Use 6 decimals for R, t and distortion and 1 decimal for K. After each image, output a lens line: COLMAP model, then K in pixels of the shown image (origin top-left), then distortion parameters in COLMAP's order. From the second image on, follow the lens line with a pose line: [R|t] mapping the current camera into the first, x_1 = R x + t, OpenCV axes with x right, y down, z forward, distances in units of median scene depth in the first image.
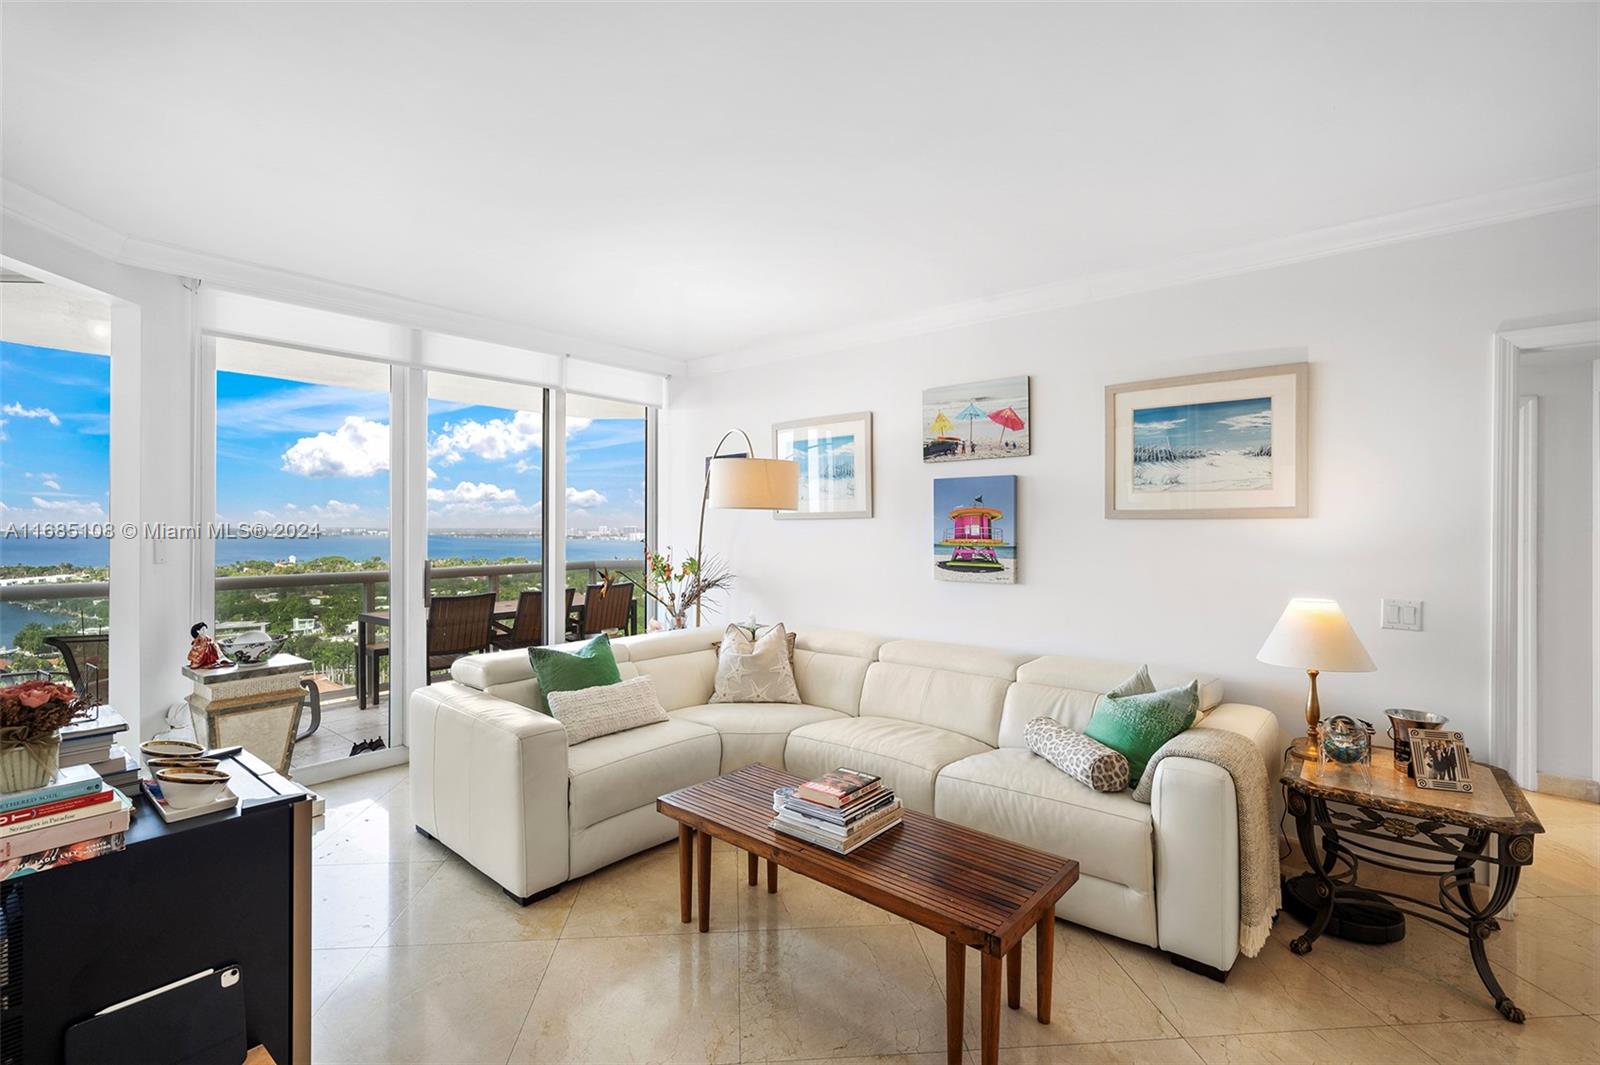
lens RADIAL K [[709.8, 0, 790.6], [0, 709.8, 530.1], [0, 0, 1]] dist [-0.002208, -0.000164]
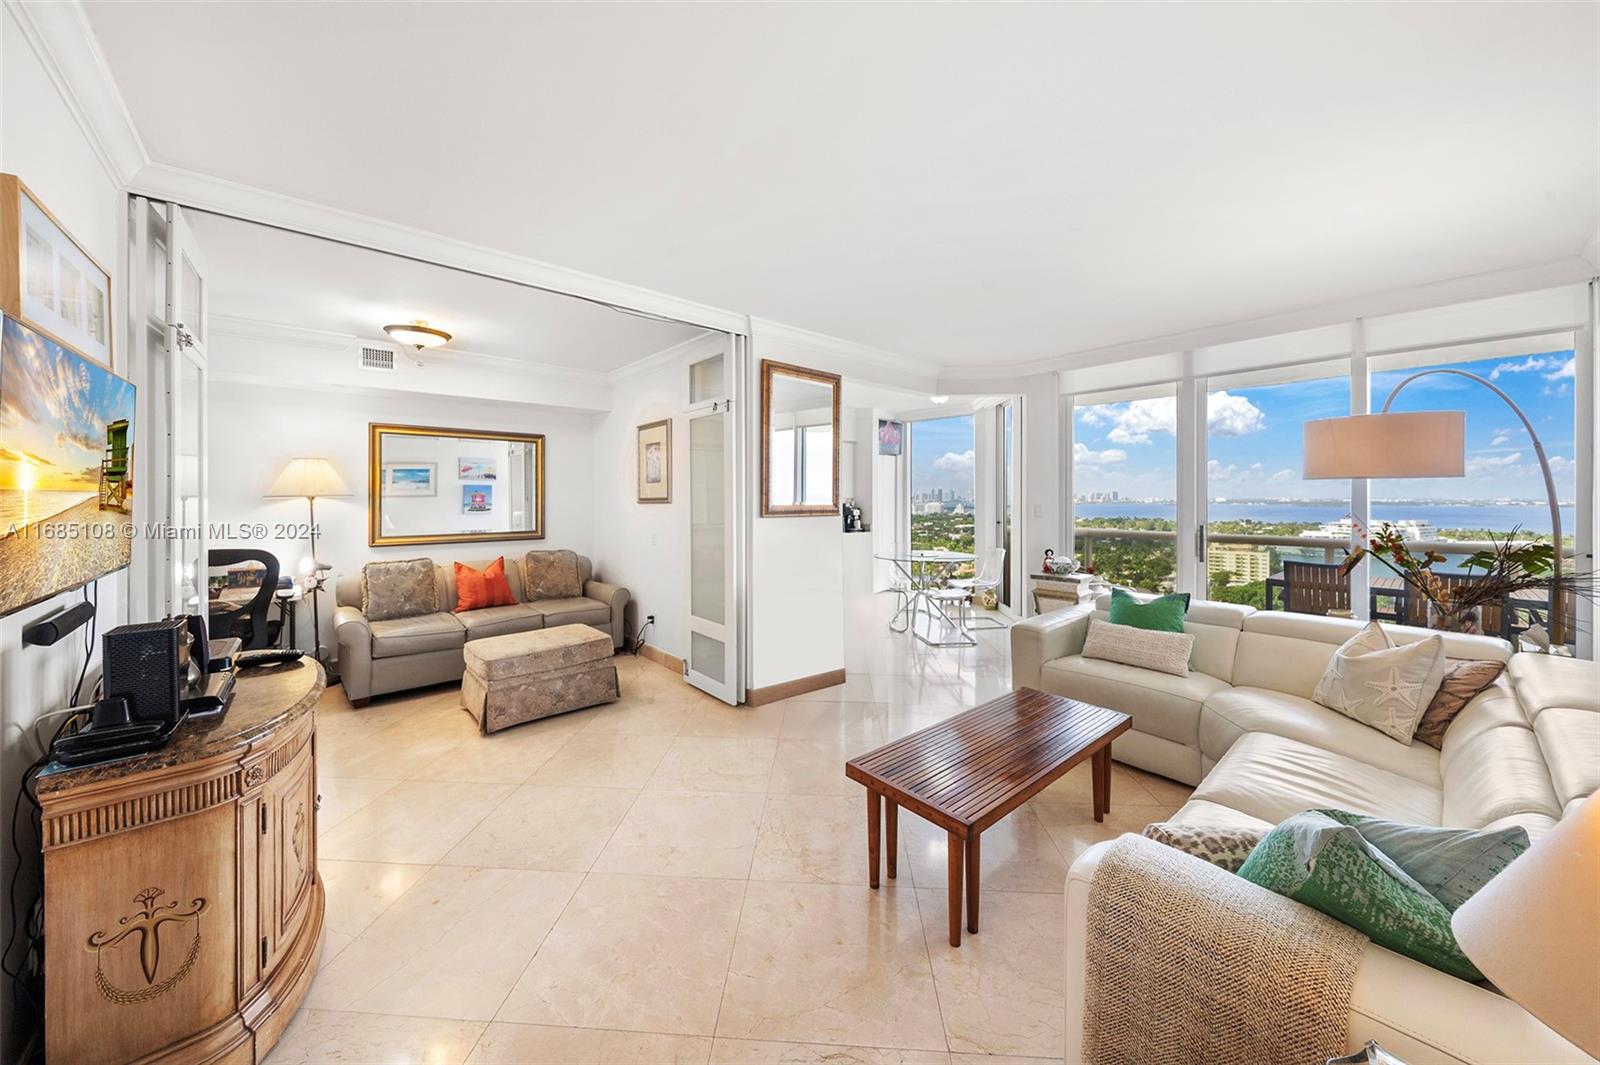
lens RADIAL K [[561.5, 0, 793.6], [0, 561.5, 498.4], [0, 0, 1]] dist [-0.007702, -0.000013]
pose [[-0.151096, 0.000886, -0.988519, 0.753782], [-0.004082, 0.999991, 0.001520, -0.005963], [0.988511, 0.004265, -0.151091, 0.522265]]
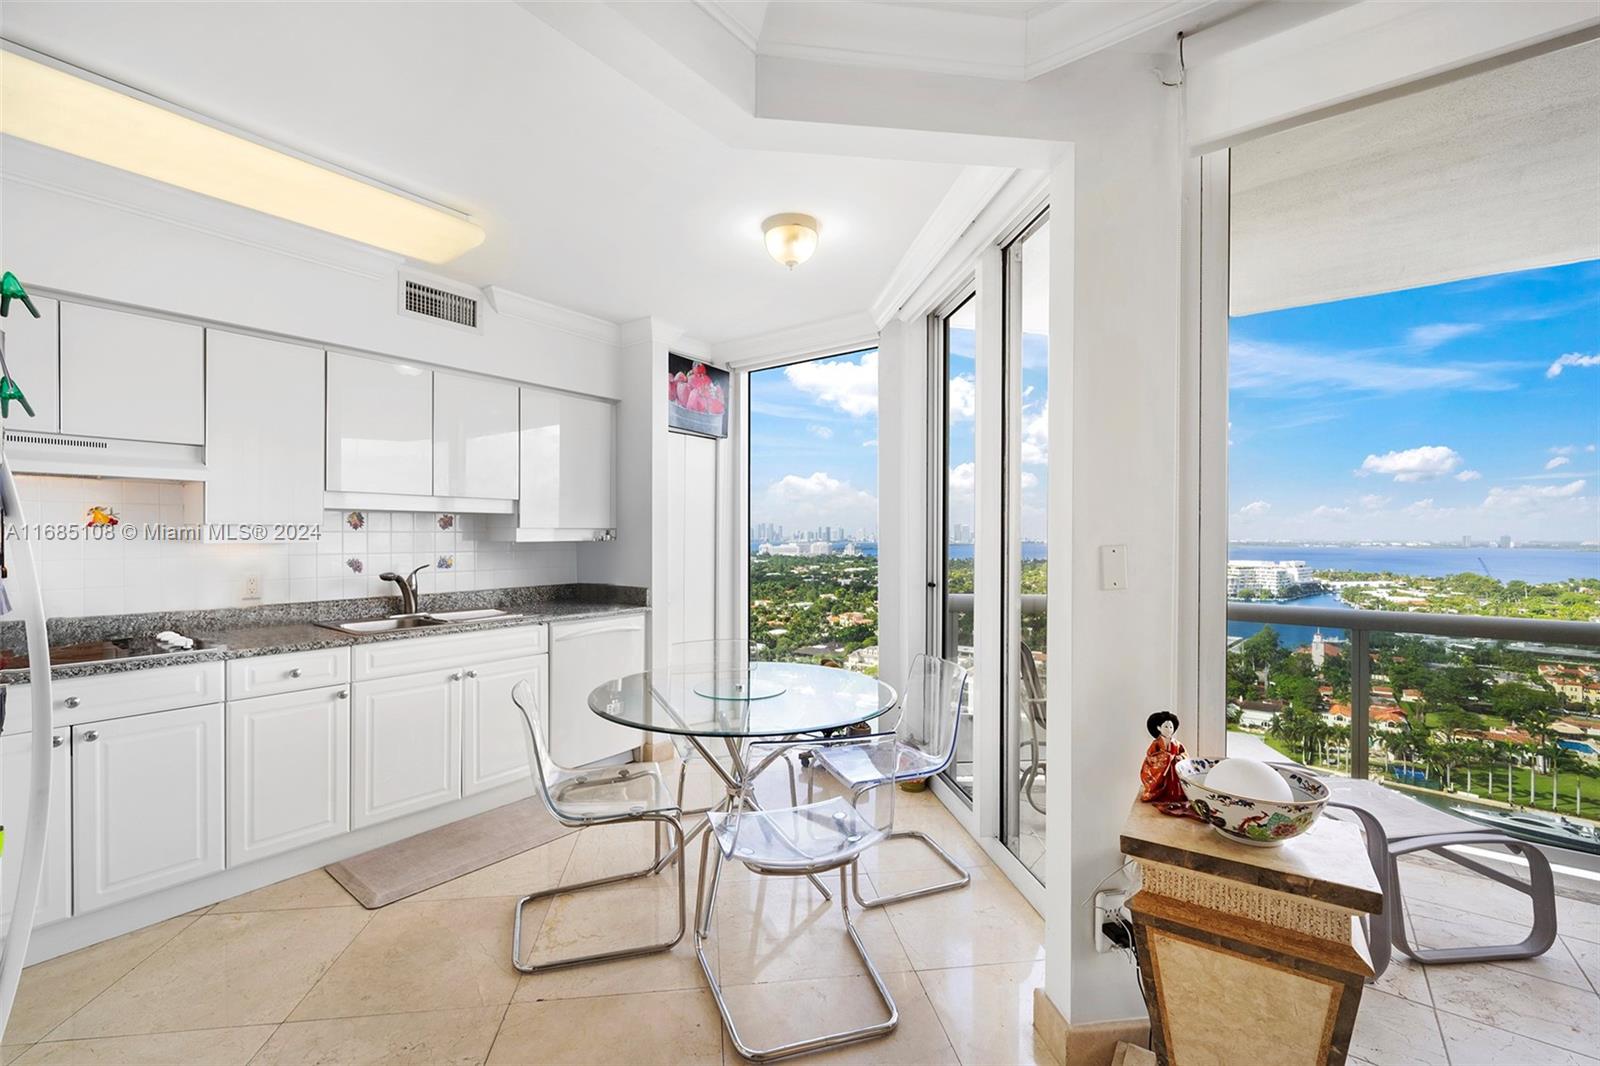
lens RADIAL K [[668.4, 0, 785.1], [0, 668.4, 536.9], [0, 0, 1]] dist [-0.001830, -0.000426]
pose [[0.039429, 0.000314, -0.999222, -0.347889], [-0.007987, 0.999968, -0.000001, 0.006395], [0.999190, 0.007981, 0.039430, 0.680353]]
